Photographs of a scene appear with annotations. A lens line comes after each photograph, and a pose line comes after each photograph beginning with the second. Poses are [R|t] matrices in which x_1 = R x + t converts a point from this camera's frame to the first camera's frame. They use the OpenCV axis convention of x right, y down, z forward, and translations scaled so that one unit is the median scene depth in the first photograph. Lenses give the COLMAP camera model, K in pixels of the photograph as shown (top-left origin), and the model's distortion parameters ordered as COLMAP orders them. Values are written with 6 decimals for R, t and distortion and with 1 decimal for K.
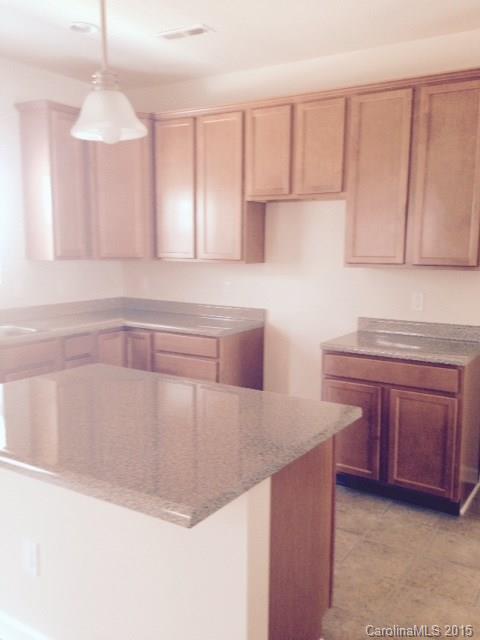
lens RADIAL K [[616.4, 0, 240.0], [0, 616.4, 320.0], [0, 0, 1]] dist [0.002649, -0.015451]
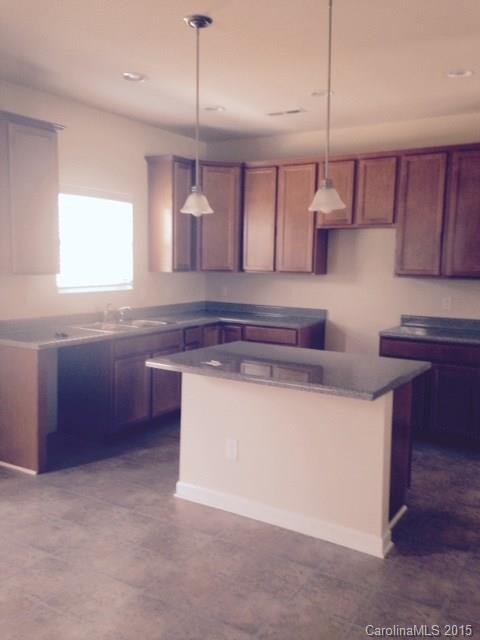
lens RADIAL K [[578.7, 0, 240.0], [0, 578.7, 320.0], [0, 0, 1]] dist [-0.002016, -0.003743]
pose [[0.999980, 0.002898, -0.005551, -0.154132], [-0.002986, 0.999868, -0.015954, 0.029103], [0.005504, 0.015971, 0.999857, -0.274139]]
